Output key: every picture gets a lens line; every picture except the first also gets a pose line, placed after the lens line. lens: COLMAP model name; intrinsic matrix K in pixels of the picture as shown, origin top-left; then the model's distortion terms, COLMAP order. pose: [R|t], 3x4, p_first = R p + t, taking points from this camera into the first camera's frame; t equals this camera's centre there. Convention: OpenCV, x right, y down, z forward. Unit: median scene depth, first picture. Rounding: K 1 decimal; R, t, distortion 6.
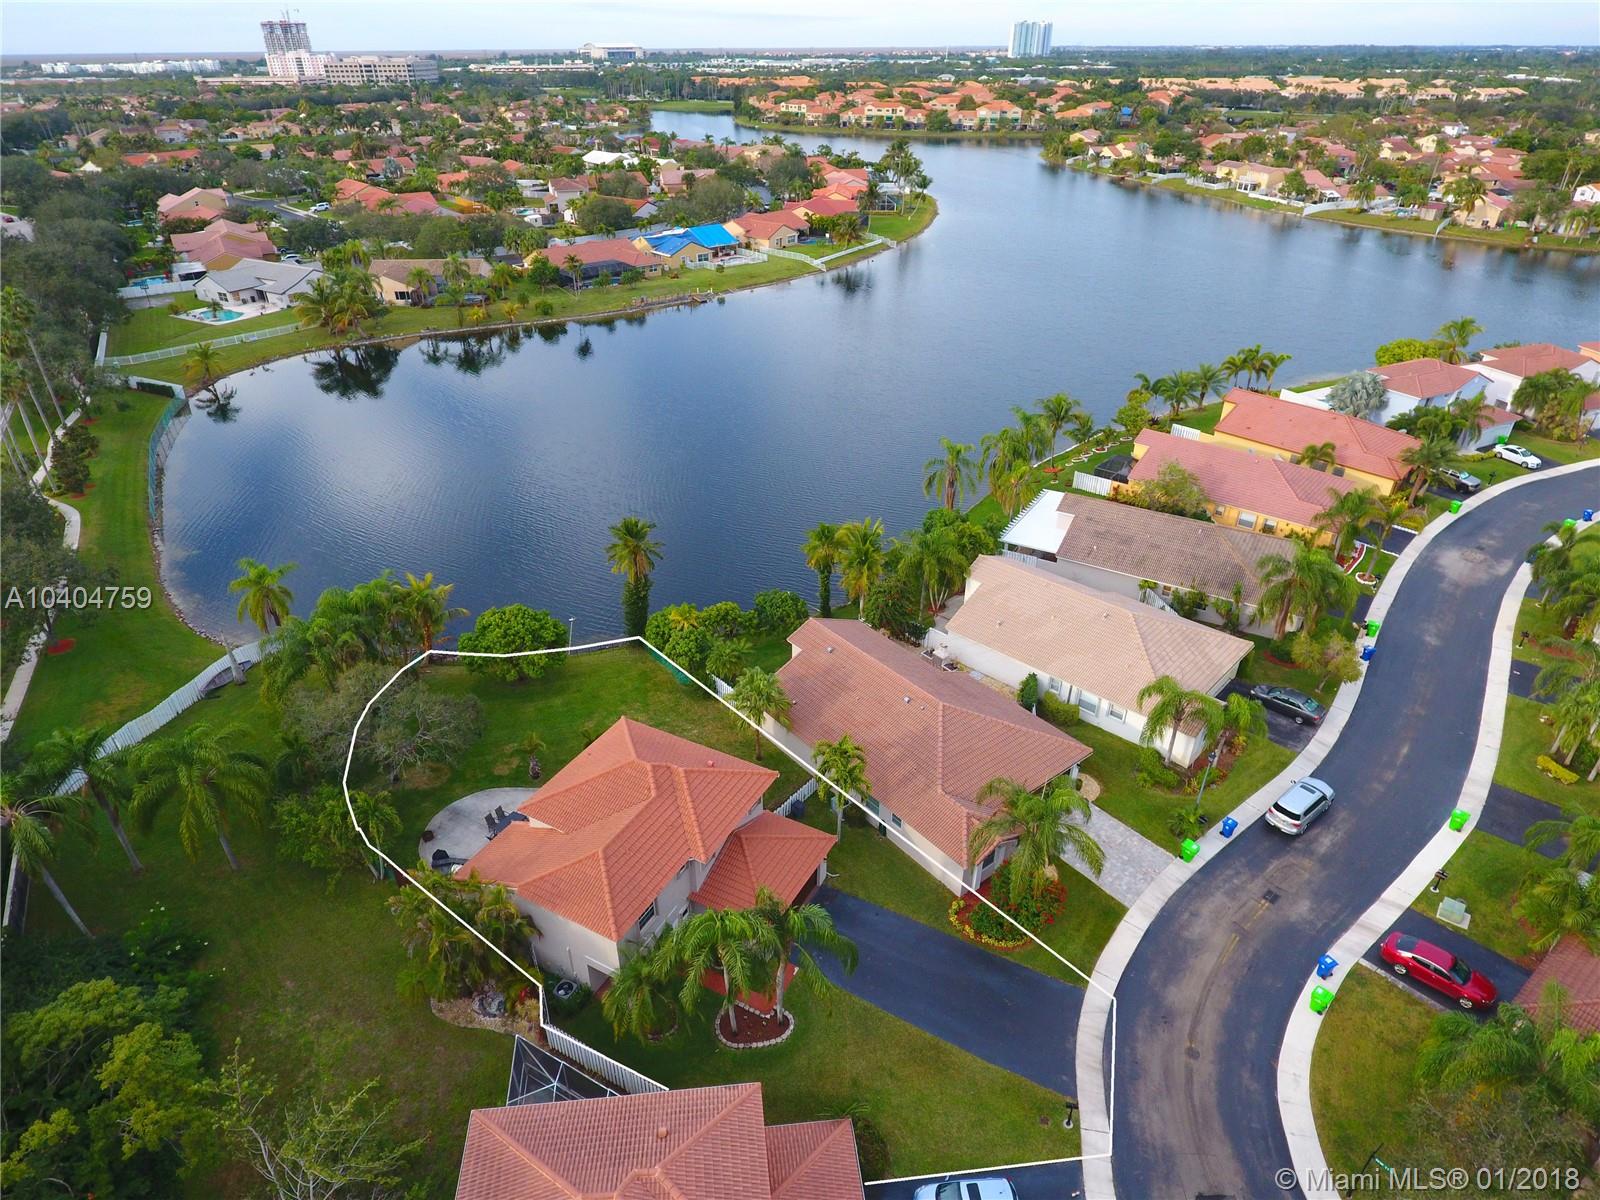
lens RADIAL K [[940.4, 0, 799.4], [0, 940.4, 624.3], [0, 0, 1]] dist [0.000581, -0.002031]
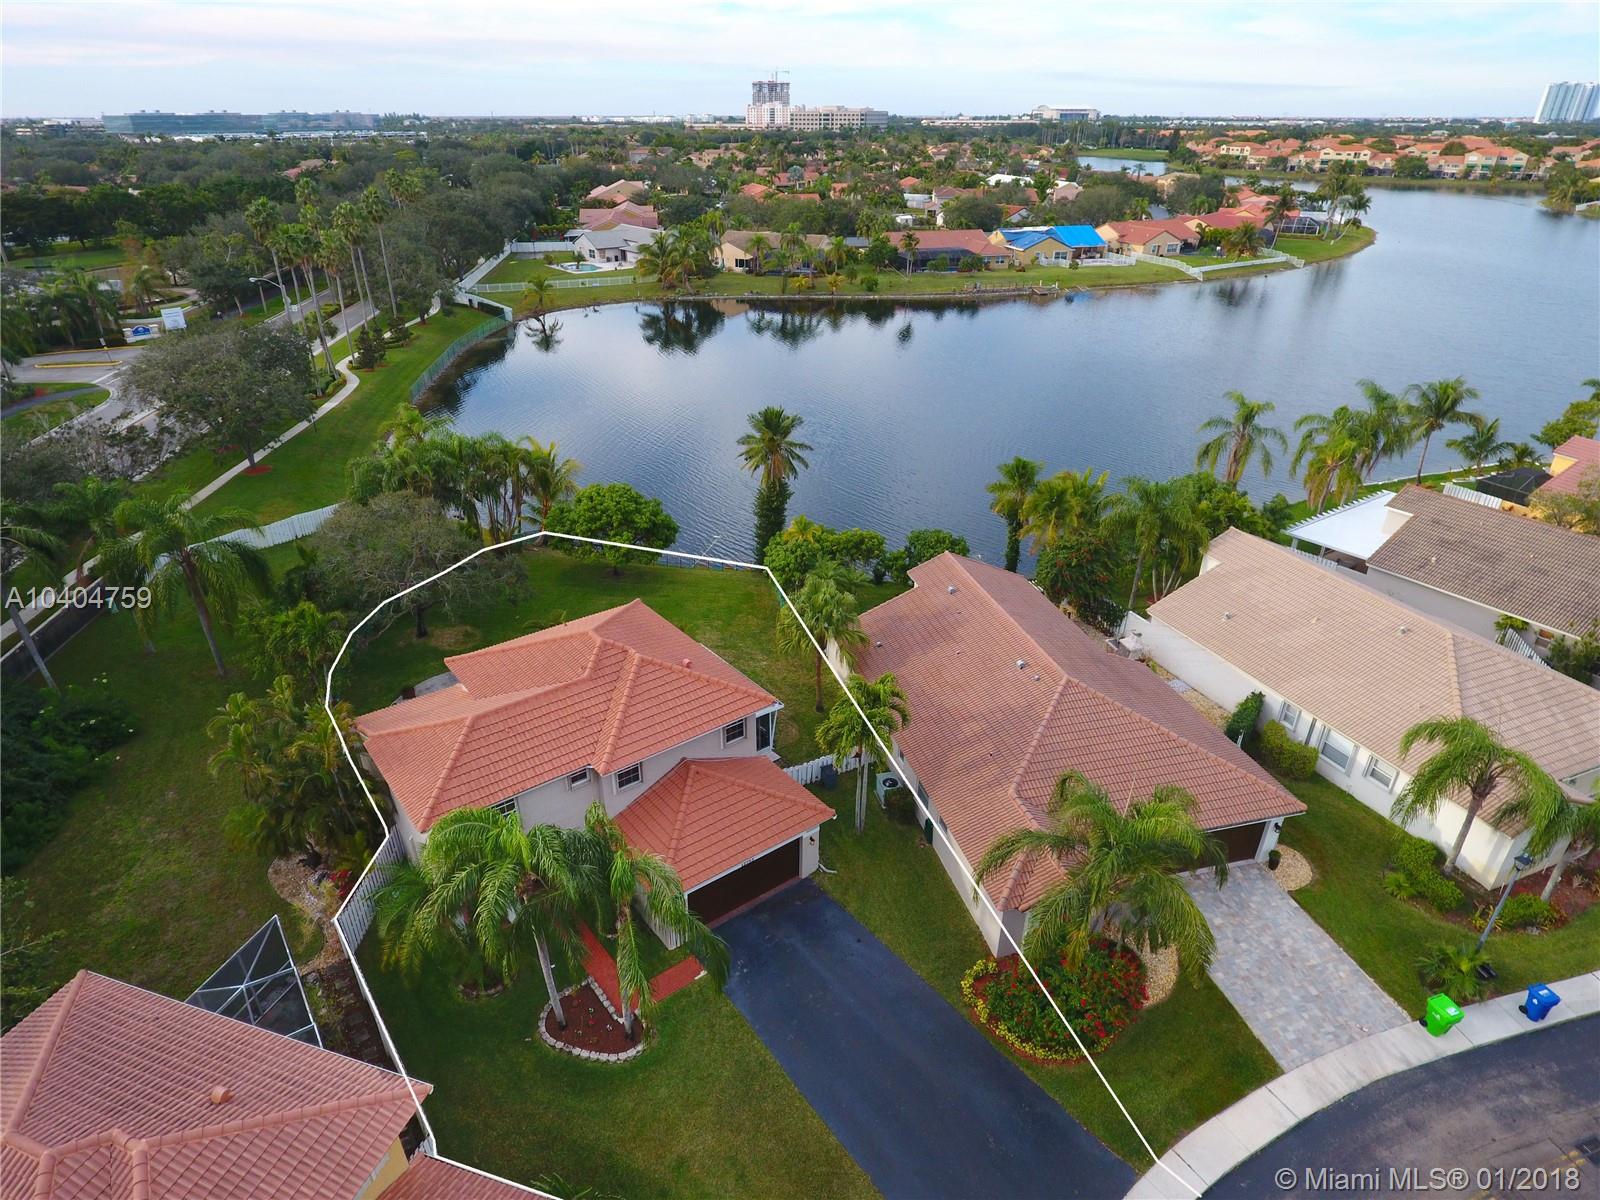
lens RADIAL K [[937.7, 0, 798.6], [0, 937.7, 638.5], [0, 0, 1]] dist [-0.000237, -0.001323]
pose [[0.914321, 0.200704, -0.351760, 0.079000], [-0.215175, 0.976573, -0.002095, 0.038496], [0.343099, 0.077606, 0.936088, 0.121169]]
